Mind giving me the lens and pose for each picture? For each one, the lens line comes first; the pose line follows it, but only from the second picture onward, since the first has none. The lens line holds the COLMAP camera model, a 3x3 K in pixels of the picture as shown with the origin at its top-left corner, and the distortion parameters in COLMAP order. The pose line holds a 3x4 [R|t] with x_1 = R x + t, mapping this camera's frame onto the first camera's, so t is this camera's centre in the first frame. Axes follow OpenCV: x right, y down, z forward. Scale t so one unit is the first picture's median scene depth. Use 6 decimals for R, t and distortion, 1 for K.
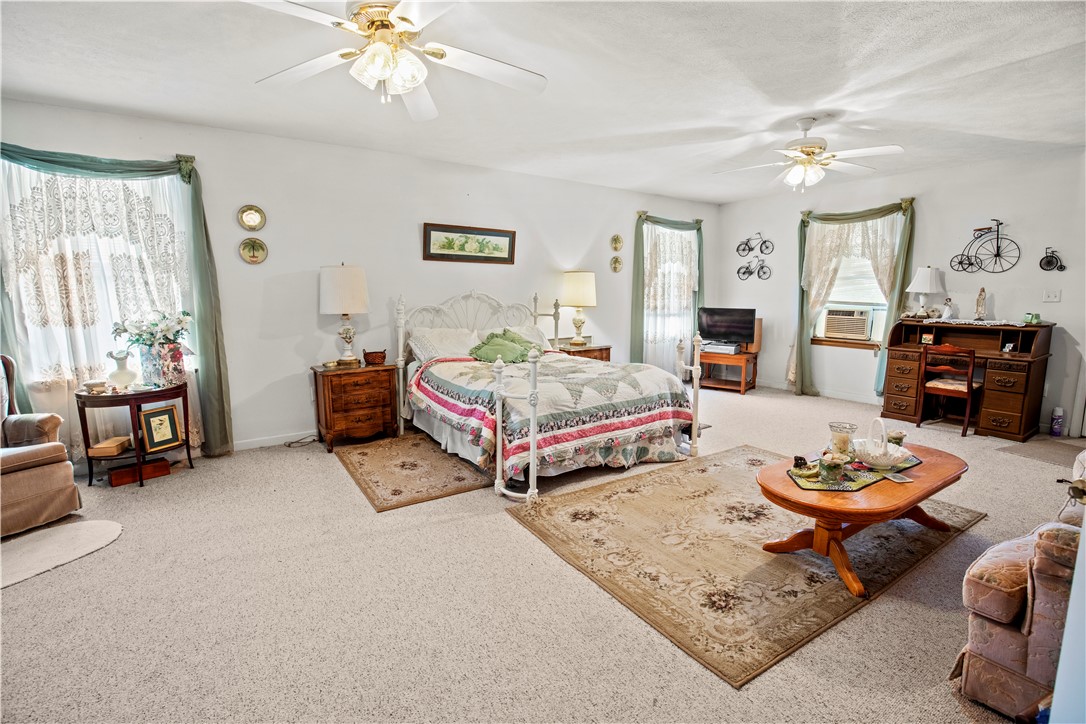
lens RADIAL K [[484.5, 0, 543.0], [0, 484.5, 362.0], [0, 0, 1]] dist [-0.023799, 0.000365]
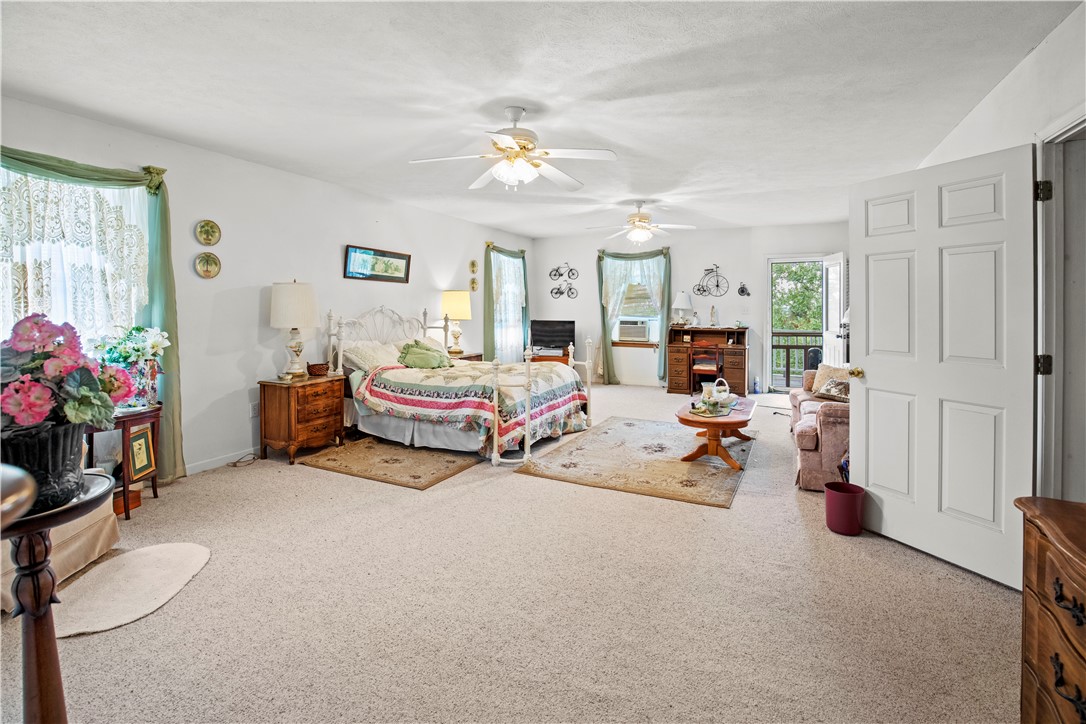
lens RADIAL K [[508.3, 0, 531.4], [0, 508.3, 311.5], [0, 0, 1]] dist [-0.020795, -0.000045]
pose [[0.867916, 0.000462, 0.496710, -0.462097], [0.065194, 0.991243, -0.114836, 0.021098], [-0.492414, 0.132051, 0.860286, -0.175578]]
